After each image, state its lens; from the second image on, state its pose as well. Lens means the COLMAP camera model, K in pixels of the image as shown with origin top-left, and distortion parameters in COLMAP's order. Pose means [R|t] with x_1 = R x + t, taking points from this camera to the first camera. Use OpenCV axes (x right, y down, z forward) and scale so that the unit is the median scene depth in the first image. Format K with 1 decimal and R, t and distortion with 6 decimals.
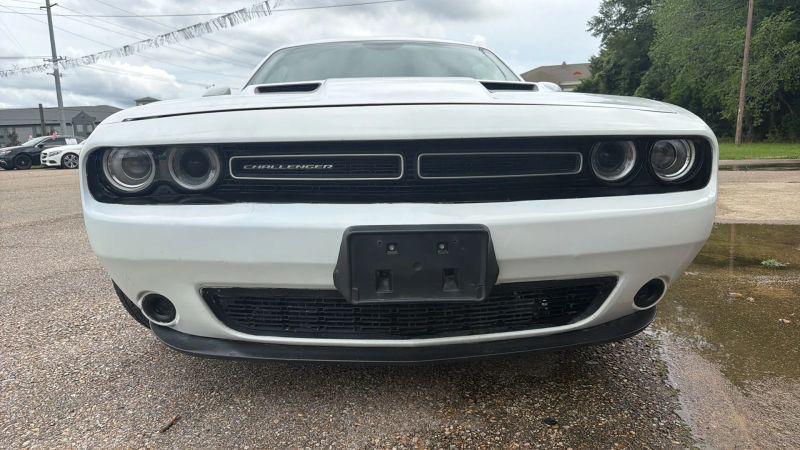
lens RADIAL K [[552.5, 0, 400.0], [0, 552.5, 225.0], [0, 0, 1]] dist [-0.000853, -0.000980]
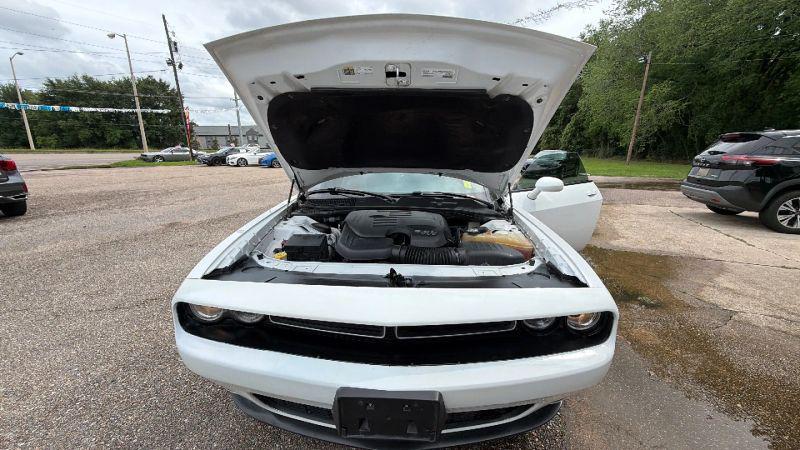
lens RADIAL K [[306.9, 0, 400.0], [0, 306.9, 225.0], [0, 0, 1]] dist [-0.000033, 0.000007]
pose [[0.996195, 0.048942, -0.072116, 0.071571], [-0.041927, 0.994521, 0.095766, -0.373051], [0.076407, -0.092378, 0.992788, 0.204394]]
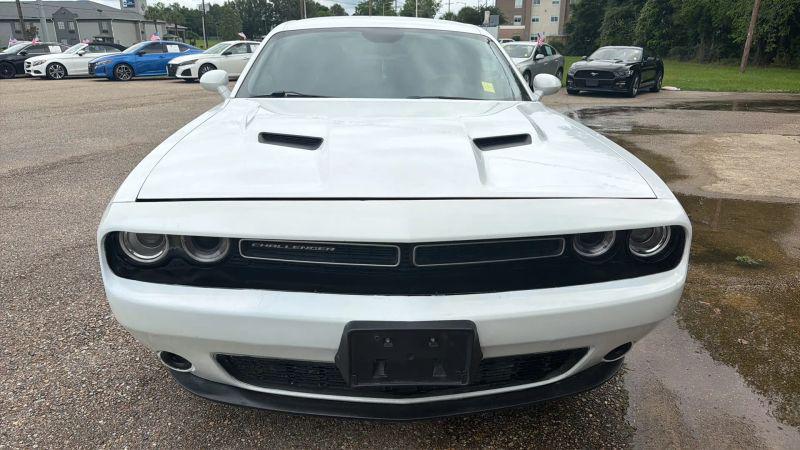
lens RADIAL K [[552.2, 0, 402.5], [0, 552.2, 225.5], [0, 0, 1]] dist [0.000785, -0.000510]
pose [[0.999530, 0.025465, 0.017043, -0.007547], [-0.027885, 0.986504, 0.161347, -0.282660], [-0.012704, -0.161747, 0.986751, -0.051943]]
